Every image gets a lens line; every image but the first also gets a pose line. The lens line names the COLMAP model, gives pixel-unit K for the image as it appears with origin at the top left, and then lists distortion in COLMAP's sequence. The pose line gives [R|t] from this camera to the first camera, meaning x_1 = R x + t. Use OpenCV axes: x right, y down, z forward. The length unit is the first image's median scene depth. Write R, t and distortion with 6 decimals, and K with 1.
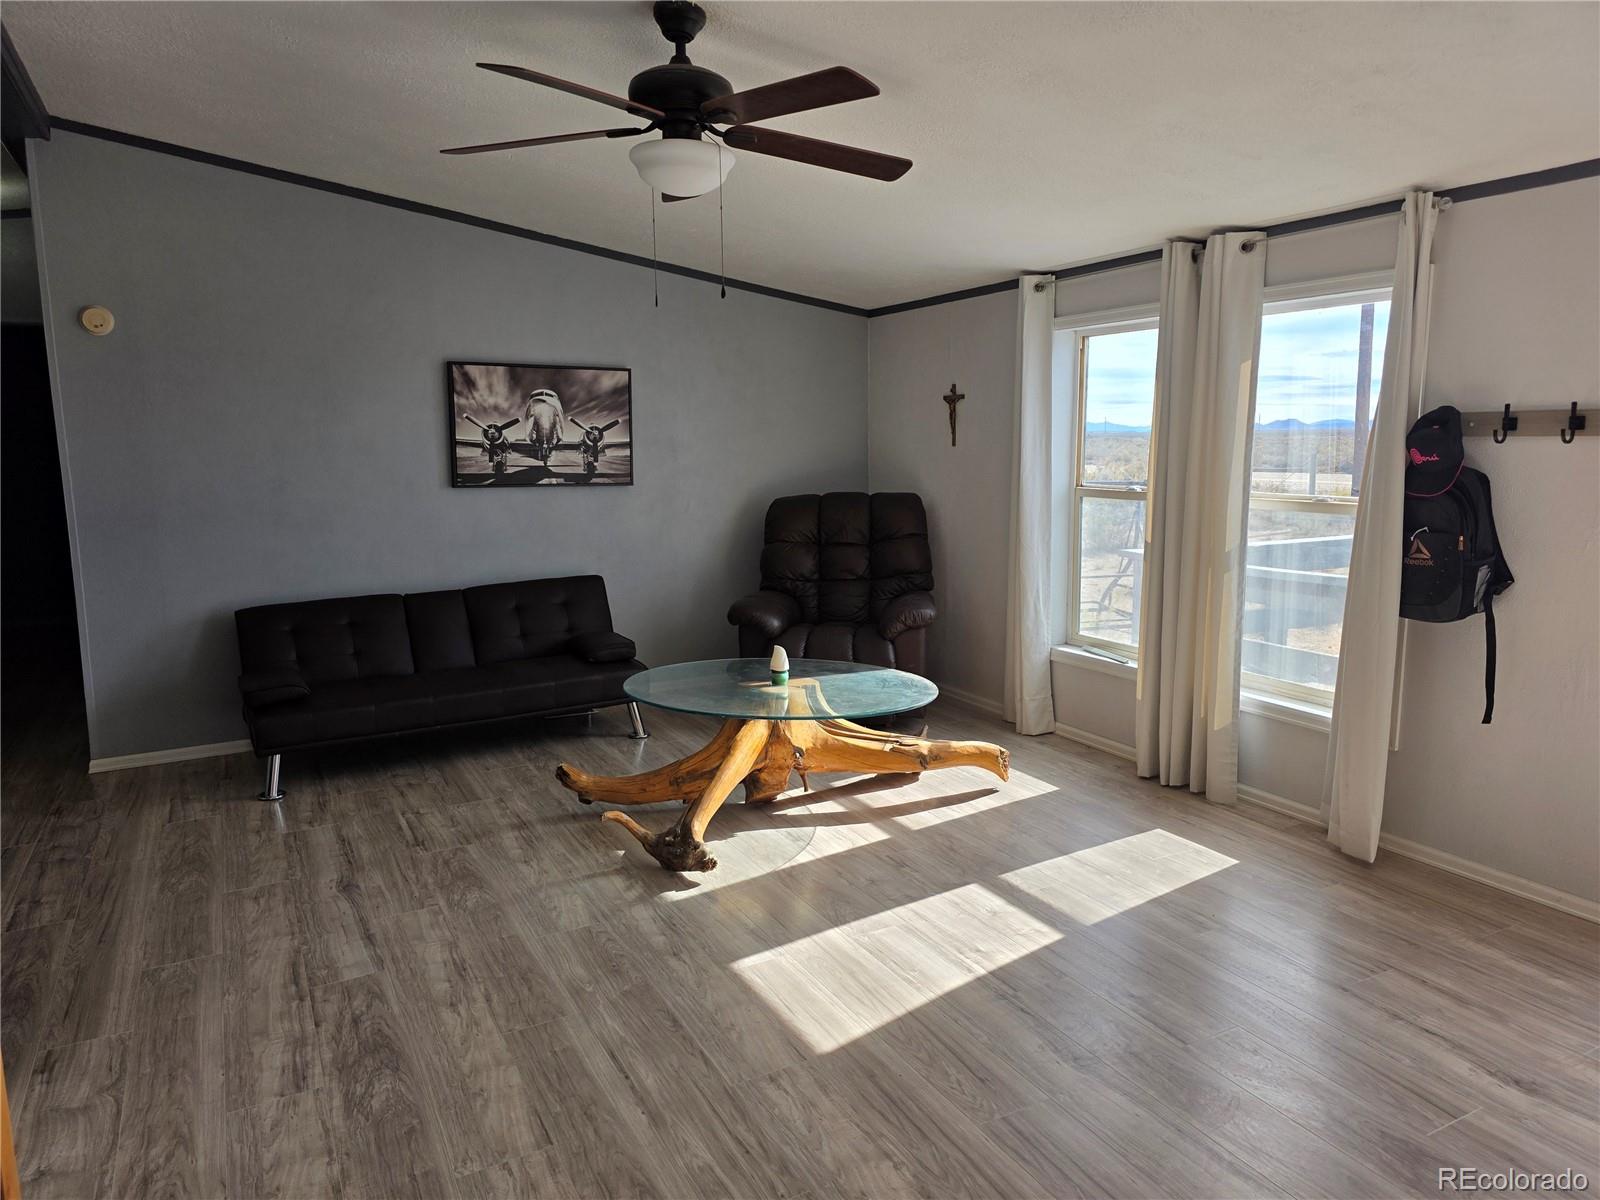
lens RADIAL K [[1089.2, 0, 800.0], [0, 1089.2, 600.0], [0, 0, 1]] dist [-0.001191, -0.003319]
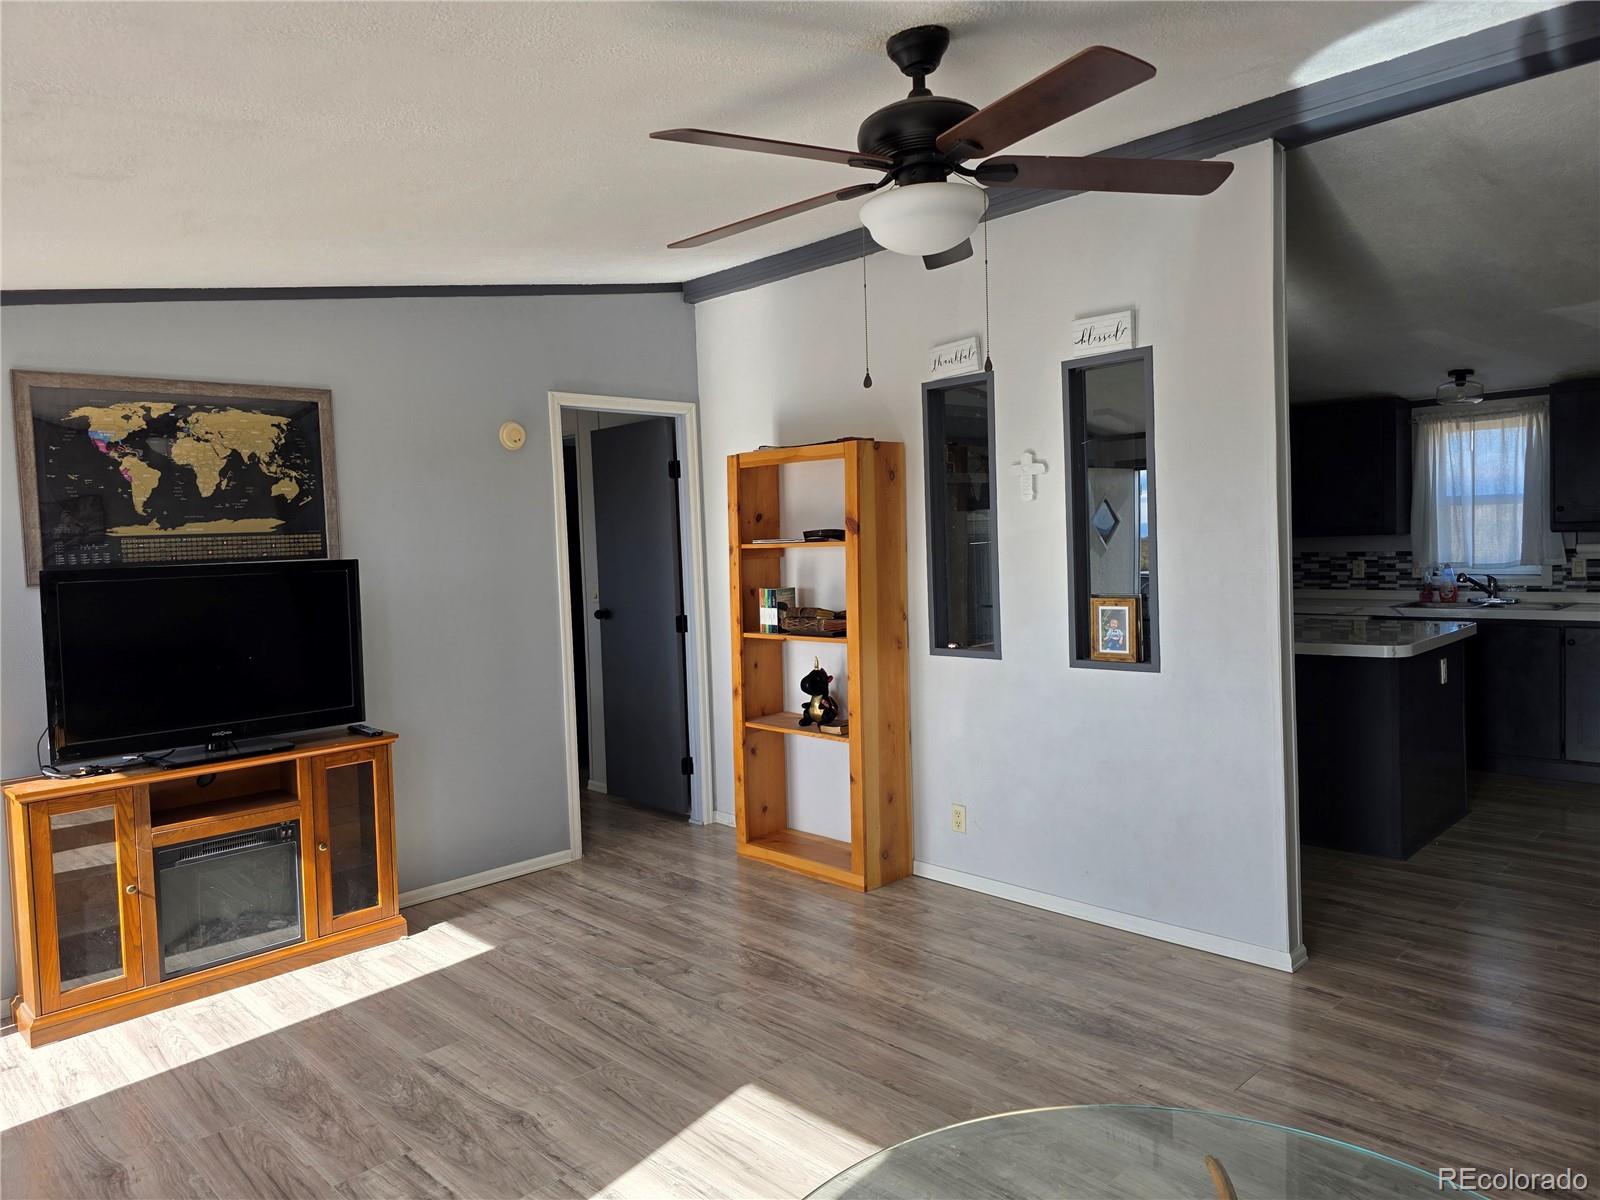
lens RADIAL K [[1089.2, 0, 800.0], [0, 1089.2, 600.0], [0, 0, 1]] dist [-0.001191, -0.003319]
pose [[-0.960382, 0.061738, -0.271762, 0.238981], [0.005682, 0.979288, 0.202391, -0.304624], [0.278629, 0.192829, -0.940842, 1.933641]]
